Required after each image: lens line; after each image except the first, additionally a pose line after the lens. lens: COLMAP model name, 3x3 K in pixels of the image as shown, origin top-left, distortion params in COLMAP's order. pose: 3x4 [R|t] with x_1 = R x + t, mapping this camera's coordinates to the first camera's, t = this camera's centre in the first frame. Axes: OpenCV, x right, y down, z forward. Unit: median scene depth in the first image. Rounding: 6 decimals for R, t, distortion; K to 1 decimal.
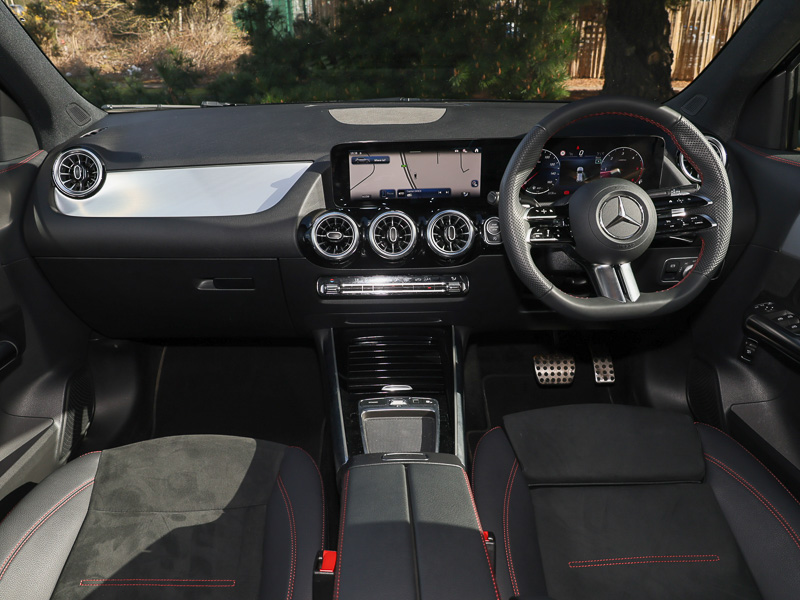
lens RADIAL K [[618.3, 0, 394.8], [0, 618.3, 289.6], [0, 0, 1]] dist [0.004781, -0.003493]
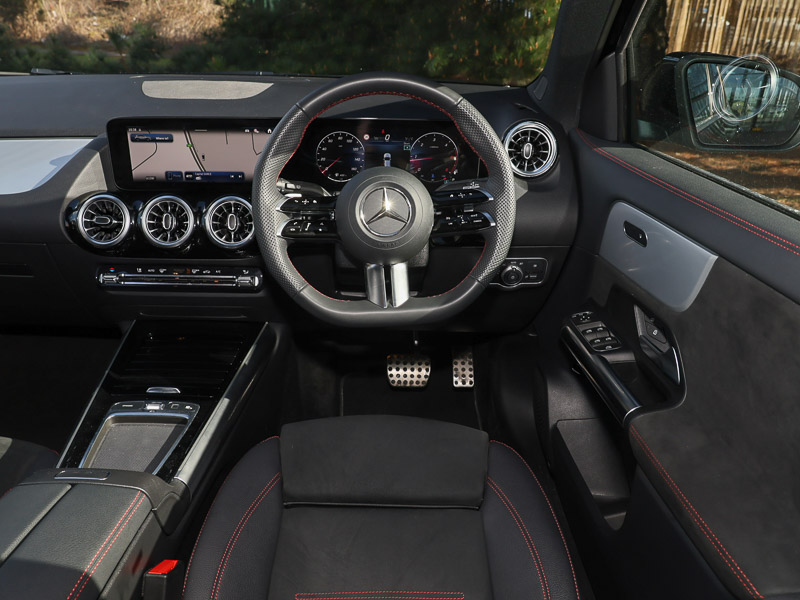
lens RADIAL K [[625.1, 0, 383.3], [0, 625.1, 298.1], [0, 0, 1]] dist [-0.004498, 0.004932]
pose [[0.999116, 0.037442, -0.019104, 0.324413], [-0.036603, 0.998424, 0.042532, -0.026662], [0.020666, -0.041795, 0.998912, 0.084900]]
